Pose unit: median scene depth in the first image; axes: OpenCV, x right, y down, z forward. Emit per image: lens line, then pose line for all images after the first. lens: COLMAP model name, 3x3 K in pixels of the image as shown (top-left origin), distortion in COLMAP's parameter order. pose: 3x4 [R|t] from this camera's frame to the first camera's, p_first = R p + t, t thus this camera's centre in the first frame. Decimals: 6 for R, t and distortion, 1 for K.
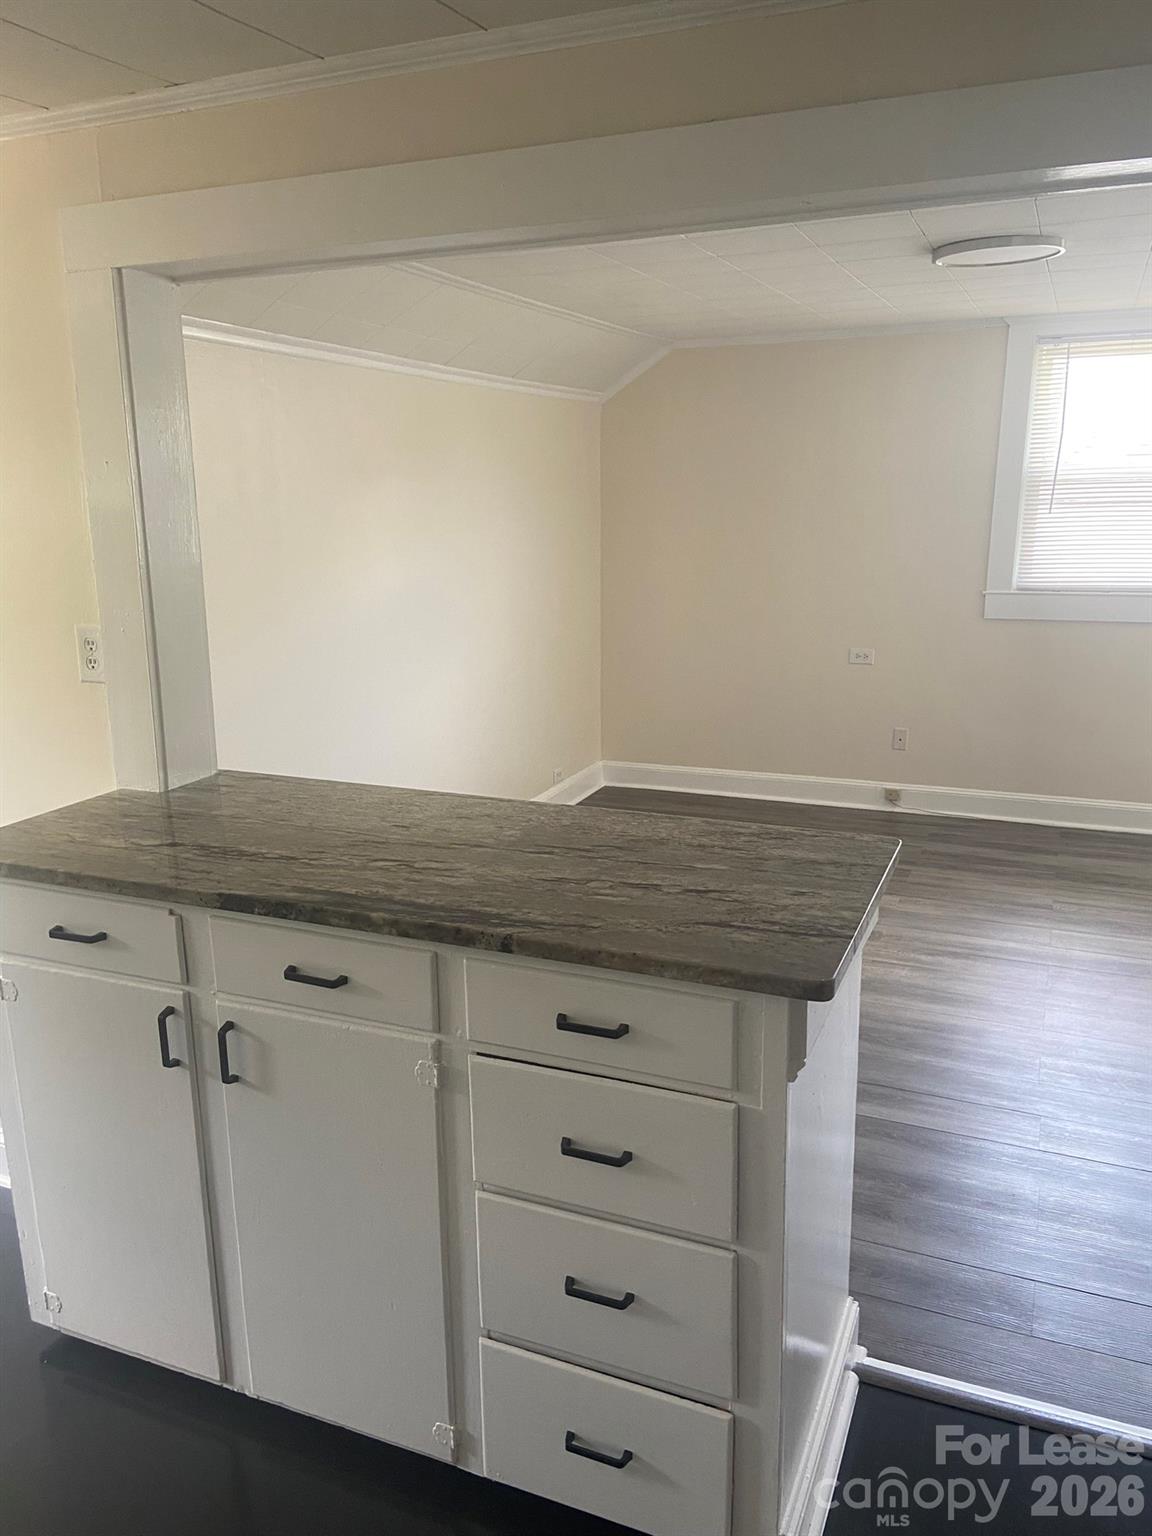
lens RADIAL K [[1154.3, 0, 578.9], [0, 1154.3, 767.9], [0, 0, 1]] dist [0.079917, -0.042796]
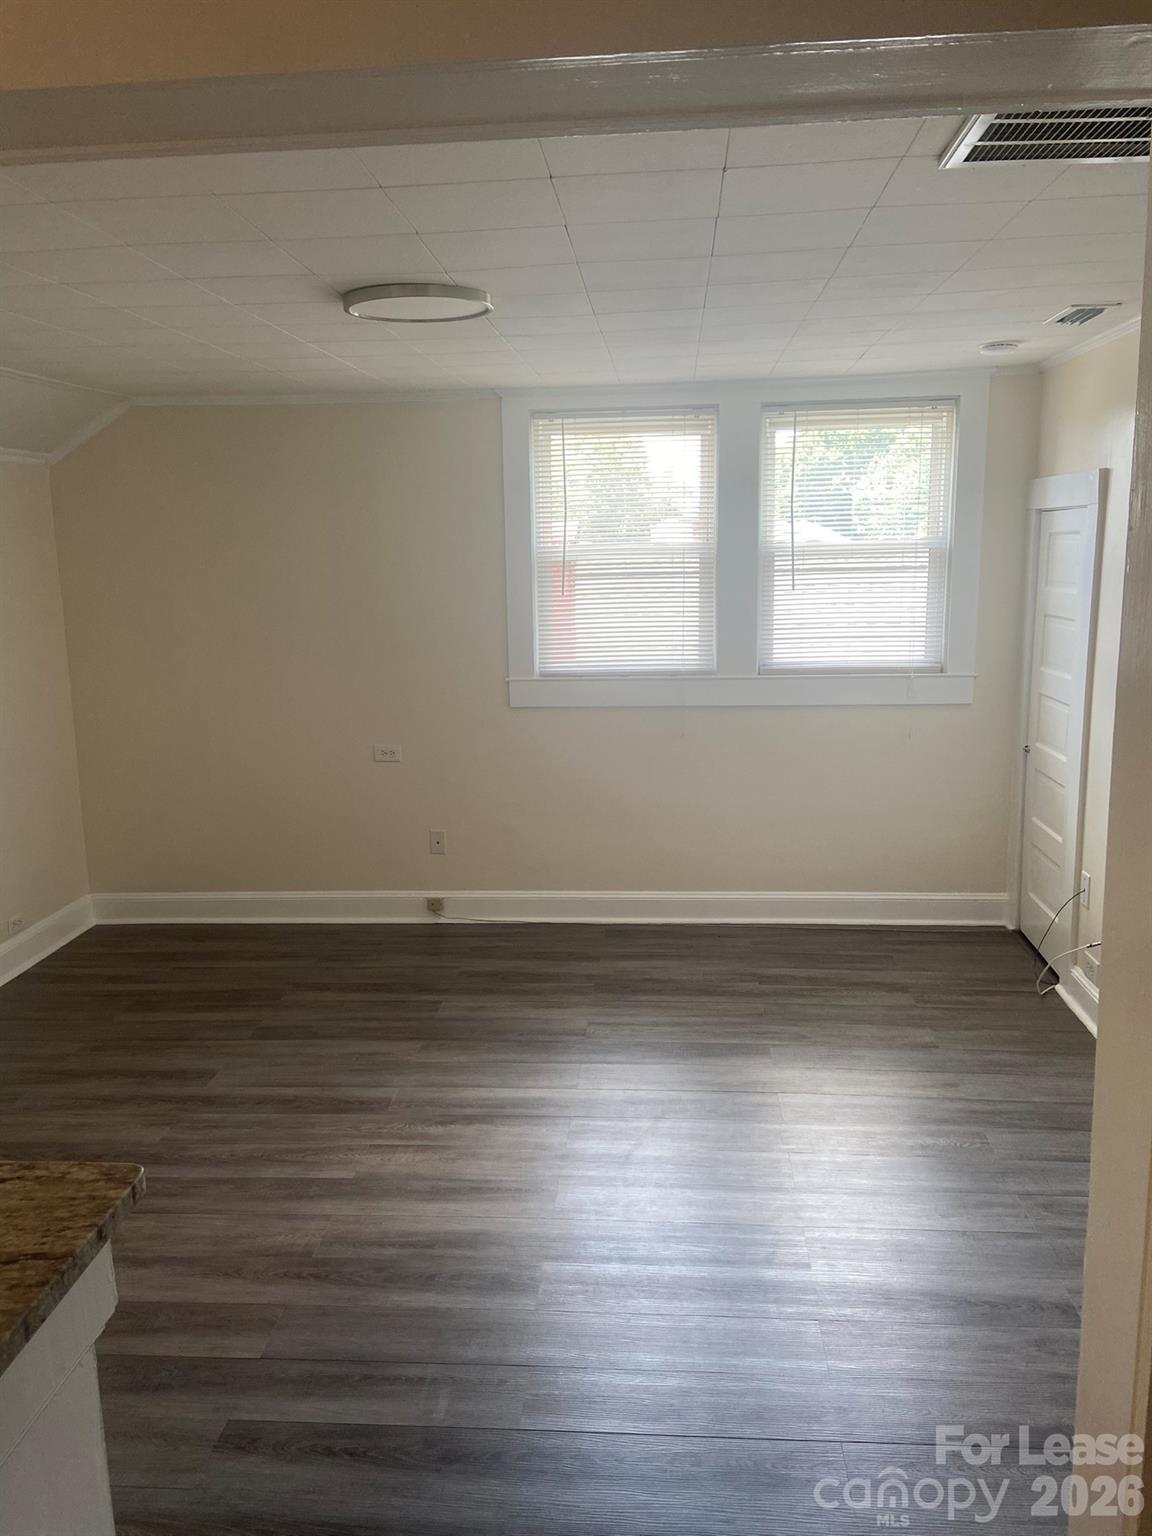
lens RADIAL K [[1154.3, 0, 577.0], [0, 1154.3, 758.8], [0, 0, 1]] dist [0.079917, -0.042796]
pose [[0.949715, -0.061906, 0.306935, 0.188161], [0.081095, 0.995444, -0.050152, -0.061335], [-0.302432, 0.072521, 0.950408, 0.193044]]
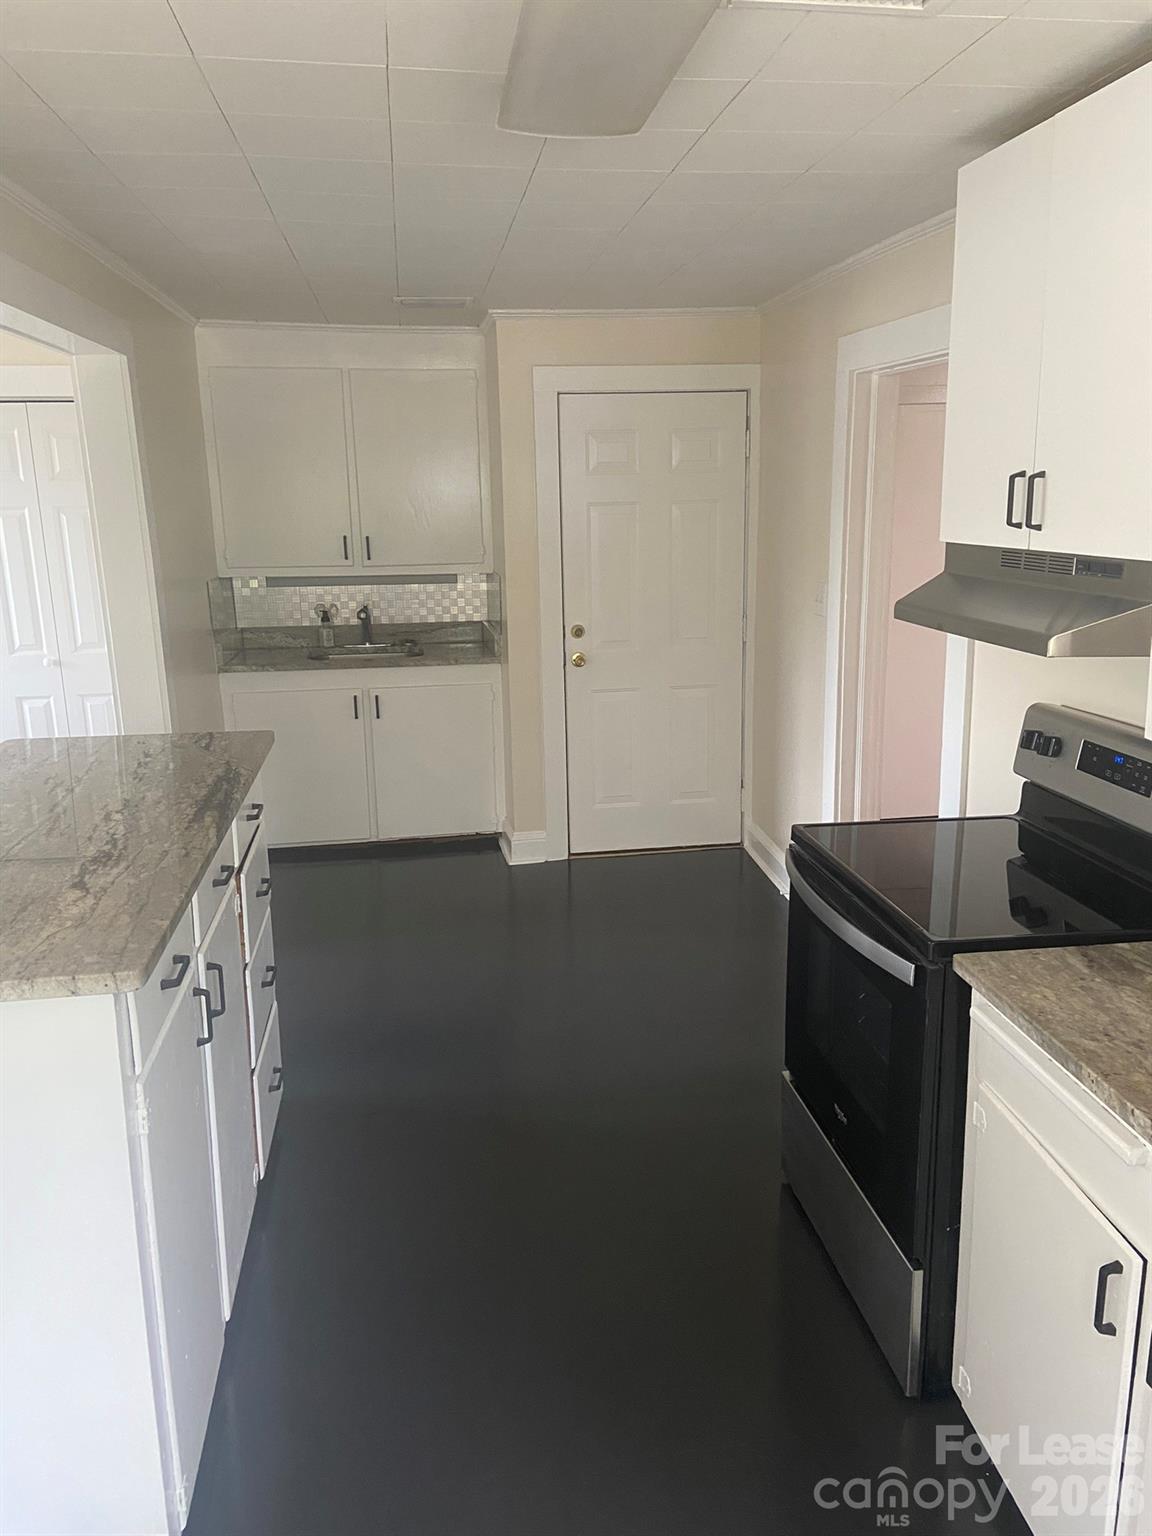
lens RADIAL K [[1154.3, 0, 577.1], [0, 1154.3, 769.3], [0, 0, 1]] dist [0.079917, -0.042796]
pose [[-0.514511, -0.189220, 0.836346, -0.793698], [0.215361, 0.915570, 0.339633, -0.150220], [-0.829999, 0.354861, -0.430320, 0.630634]]
